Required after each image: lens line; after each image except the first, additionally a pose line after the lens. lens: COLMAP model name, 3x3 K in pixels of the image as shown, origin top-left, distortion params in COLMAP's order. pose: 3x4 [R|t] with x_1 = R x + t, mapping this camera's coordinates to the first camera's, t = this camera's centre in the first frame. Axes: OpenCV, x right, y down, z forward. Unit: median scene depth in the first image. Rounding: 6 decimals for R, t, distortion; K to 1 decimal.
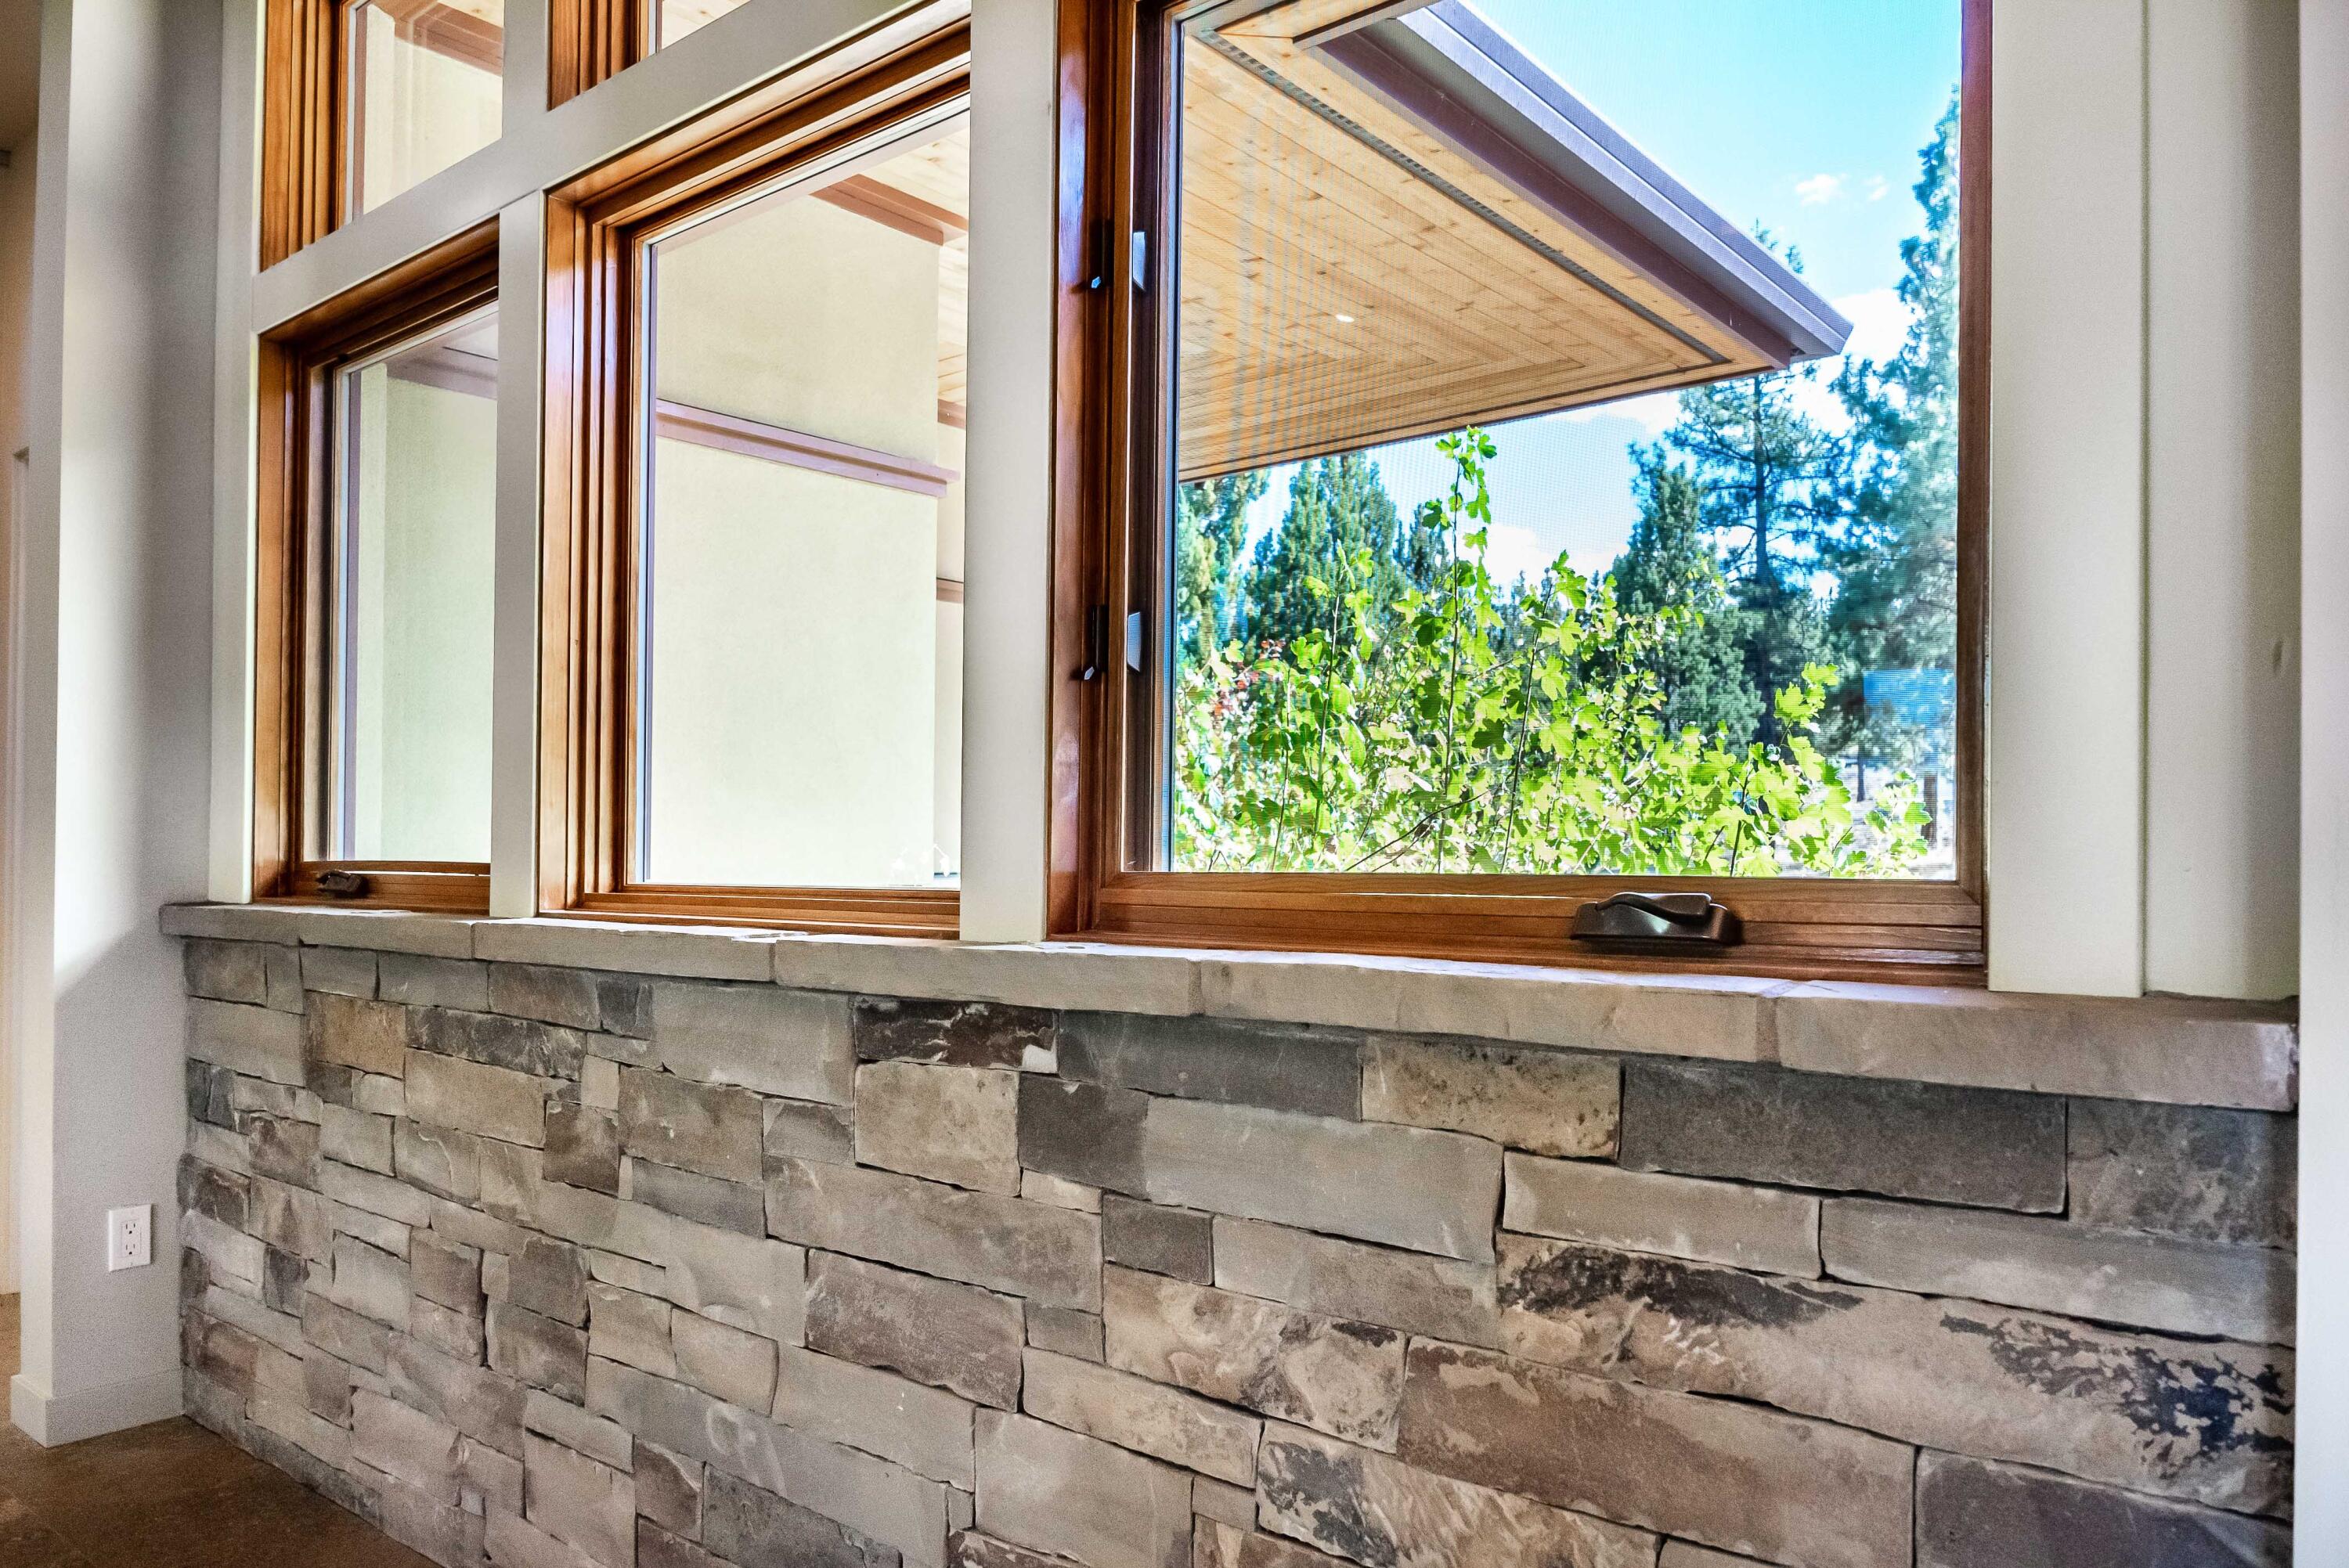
lens RADIAL K [[1589.8, 0, 1174.5], [0, 1589.8, 784.0], [0, 0, 1]] dist [0.001368, -0.000897]
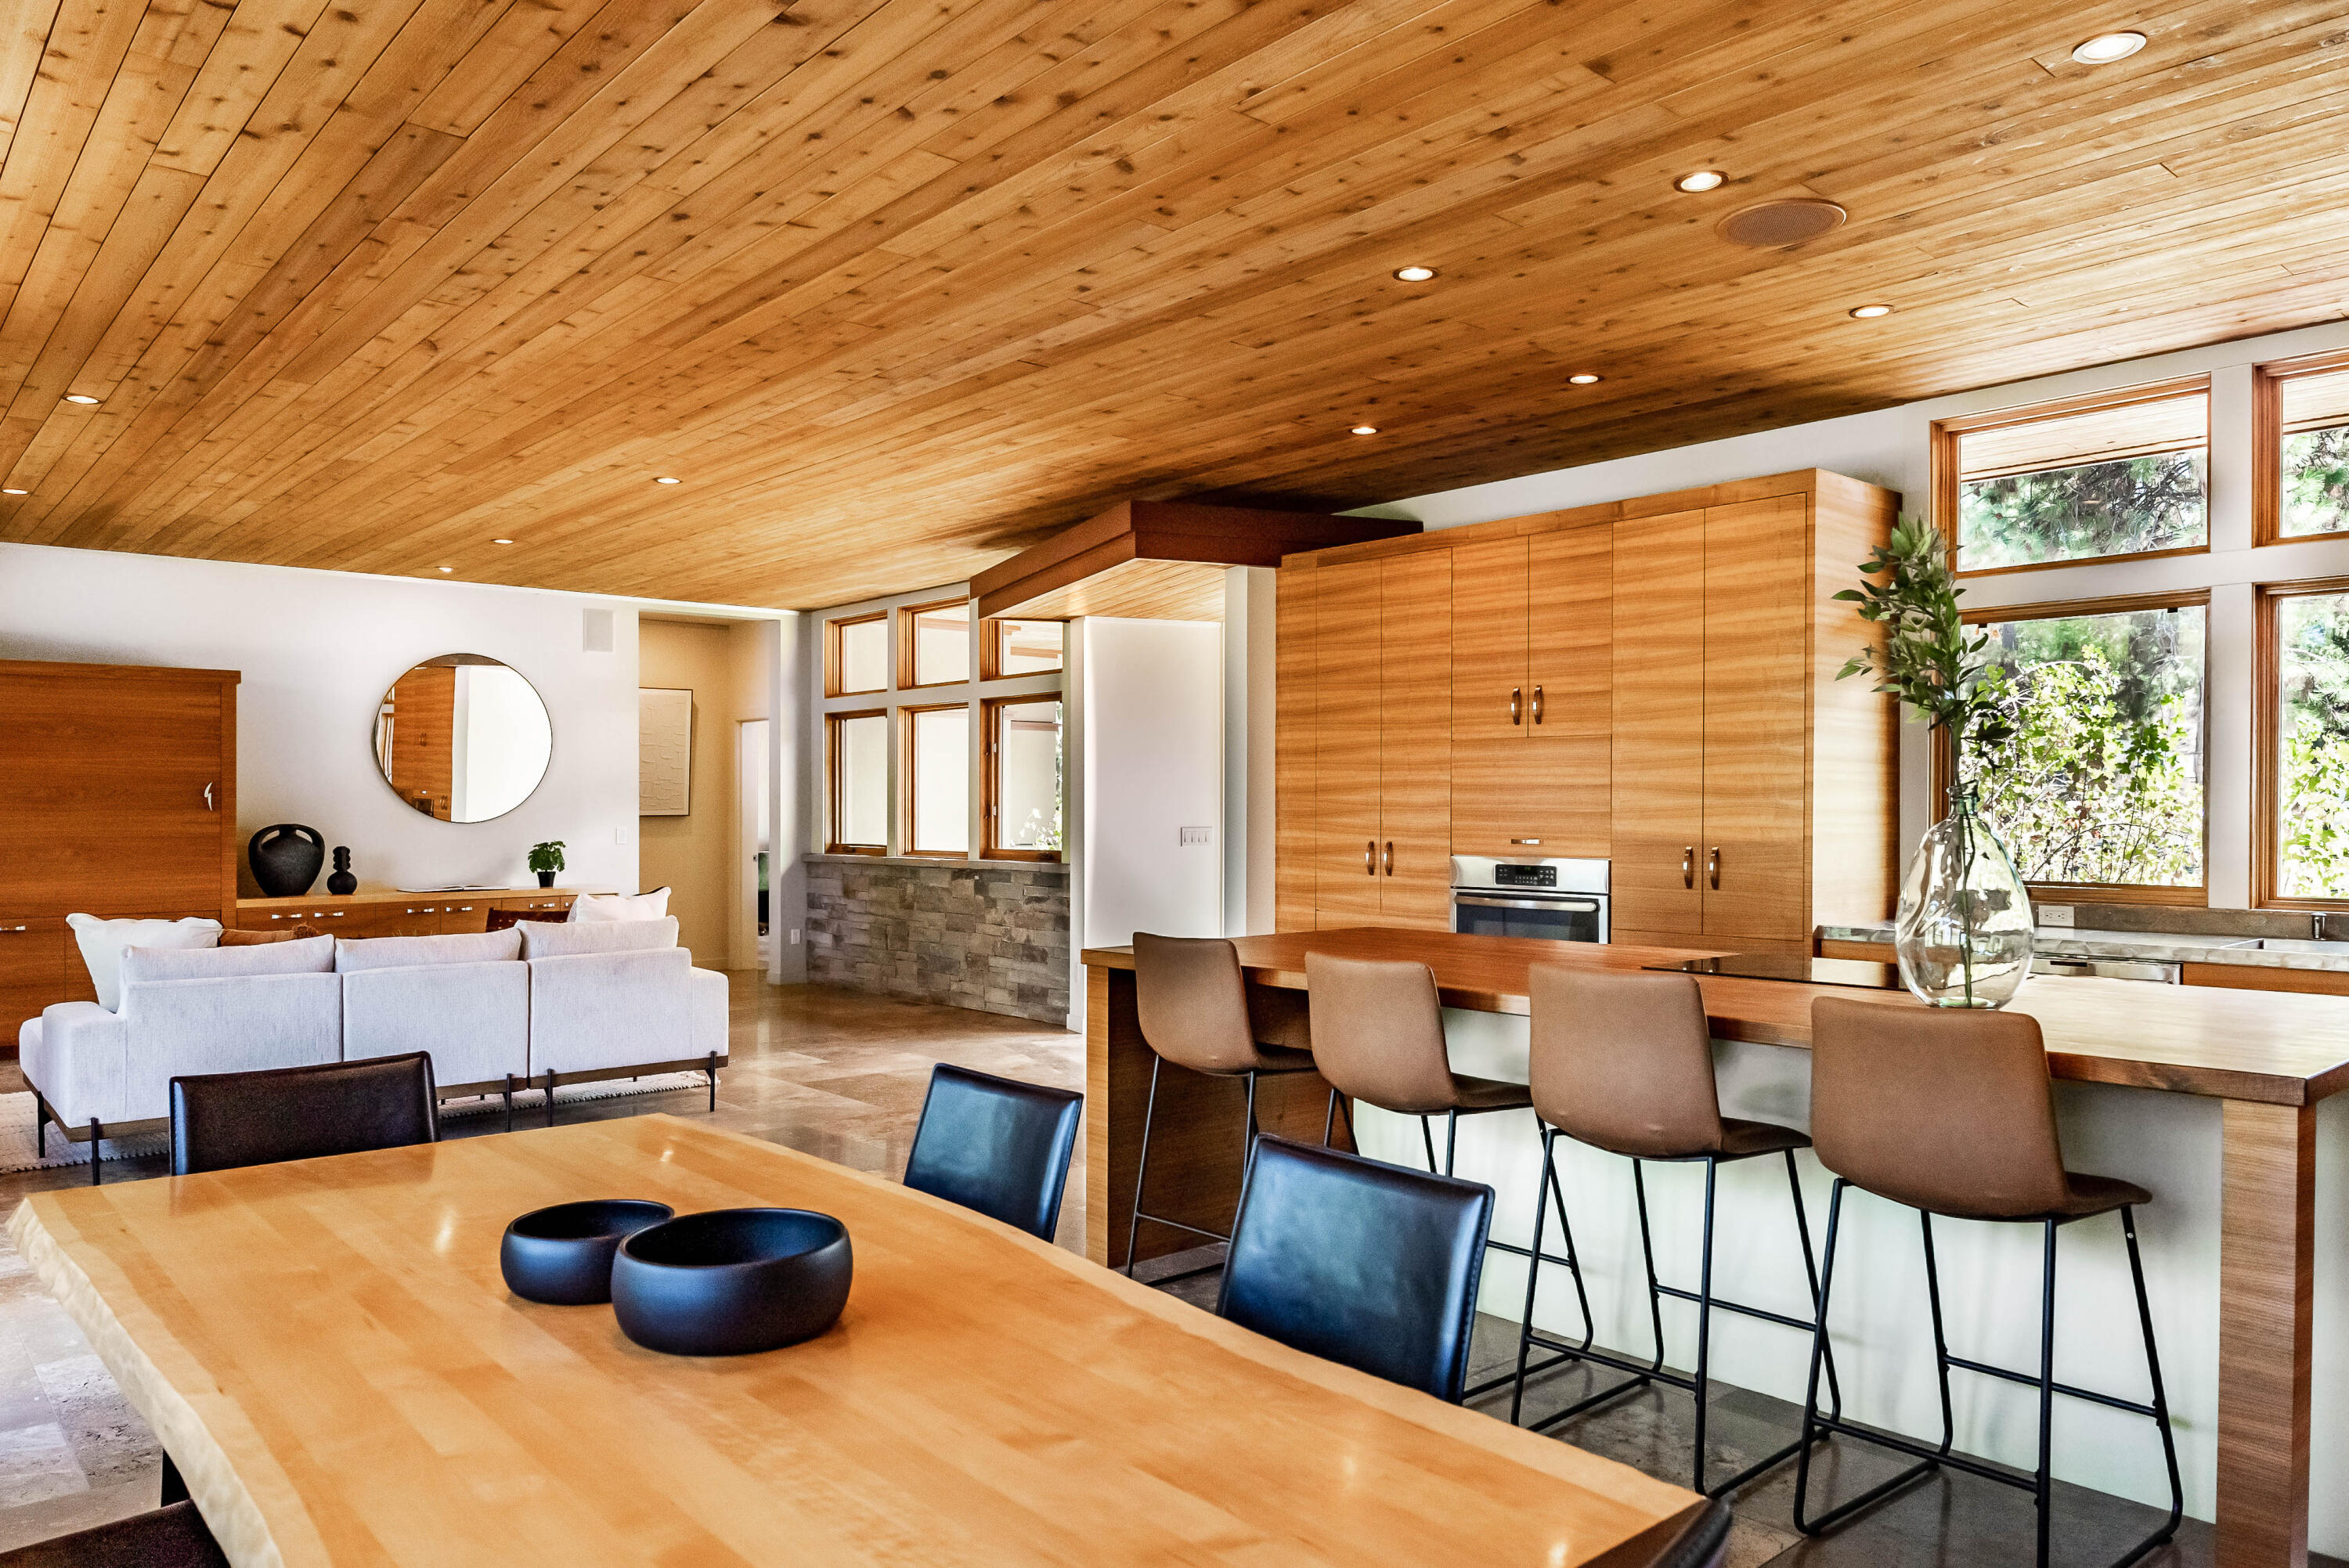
lens RADIAL K [[1575.8, 0, 1174.5], [0, 1575.8, 784.0], [0, 0, 1]] dist [0.000389, -0.004329]
pose [[0.986862, 0.000987, -0.161564, 1.463543], [0.002440, 0.999776, 0.021012, -0.285575], [0.161549, -0.021130, 0.986638, -4.353230]]
